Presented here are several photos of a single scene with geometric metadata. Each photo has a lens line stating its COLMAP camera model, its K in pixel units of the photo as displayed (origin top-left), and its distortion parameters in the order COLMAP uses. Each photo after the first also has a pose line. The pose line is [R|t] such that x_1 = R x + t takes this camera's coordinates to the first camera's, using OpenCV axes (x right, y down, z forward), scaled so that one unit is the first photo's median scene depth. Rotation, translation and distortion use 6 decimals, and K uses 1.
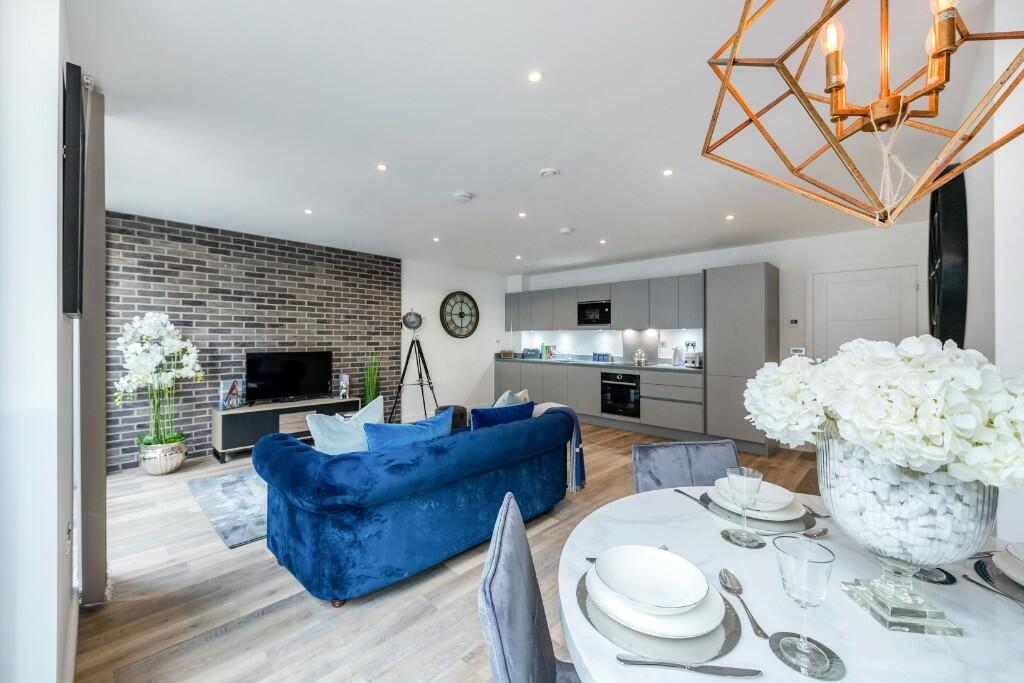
lens RADIAL K [[404.3, 0, 505.1], [0, 404.3, 331.4], [0, 0, 1]] dist [0.000424, -0.000001]
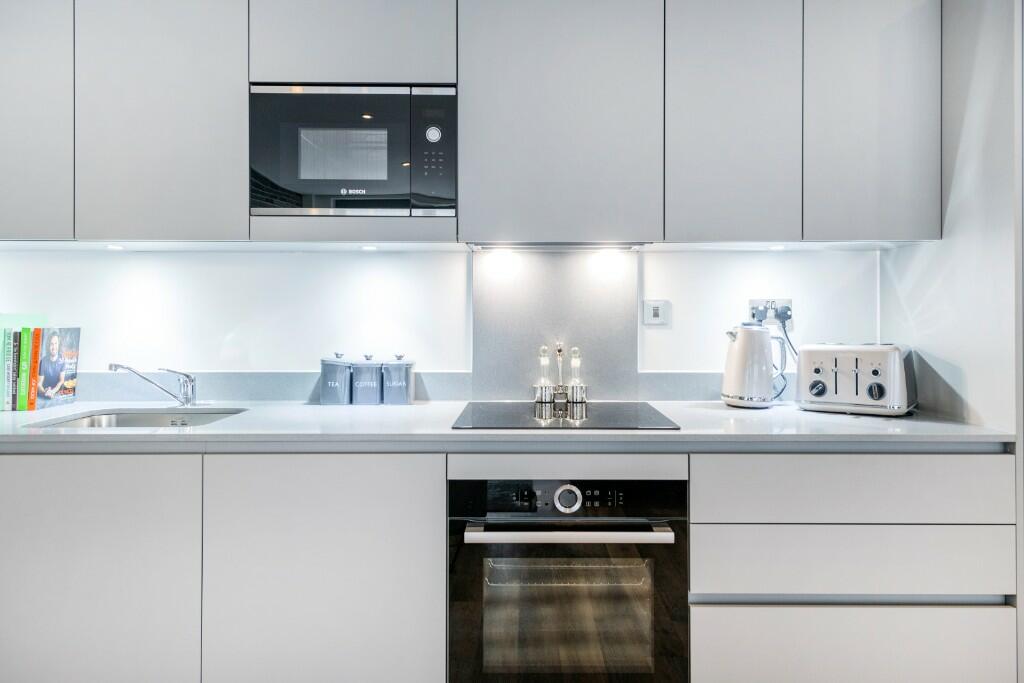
lens RADIAL K [[698.0, 0, 528.3], [0, 698.0, 296.2], [0, 0, 1]] dist [0.036790, -0.000298]
pose [[0.711626, 0.009324, 0.702497, 0.053314], [-0.009214, 0.999950, -0.003939, 0.024096], [-0.702498, -0.003670, 0.711676, 0.750801]]
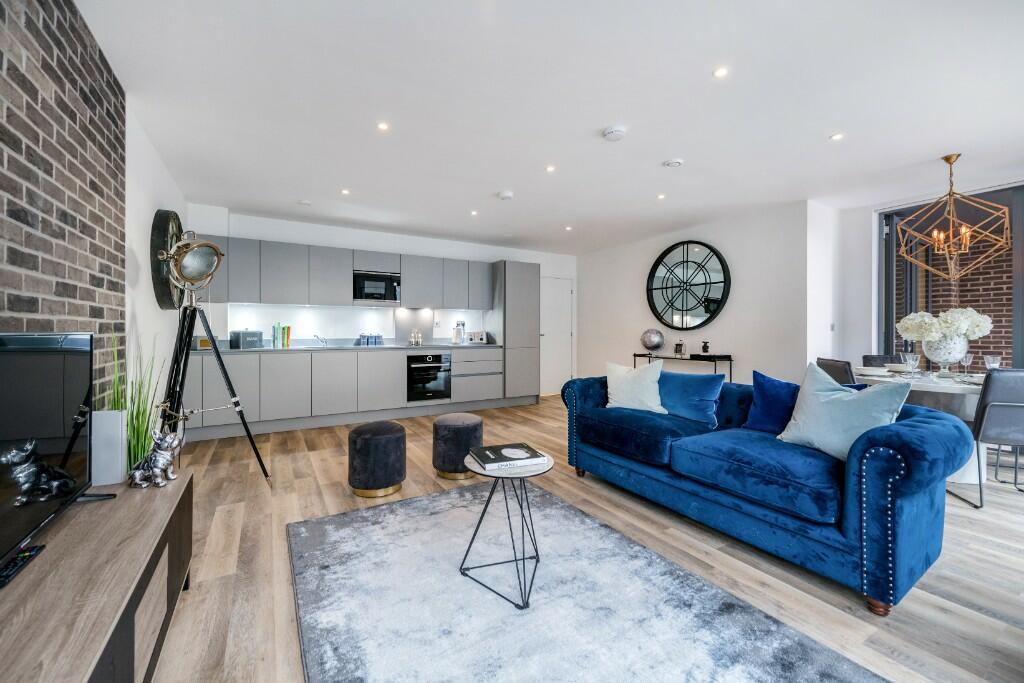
lens RADIAL K [[404.3, 0, 505.1], [0, 404.3, 331.4], [0, 0, 1]] dist [0.000424, -0.000001]
pose [[0.264877, -0.006417, 0.964261, -0.533739], [-0.016355, 0.999804, 0.011146, 0.035301], [-0.964144, -0.018723, 0.264720, 0.554942]]
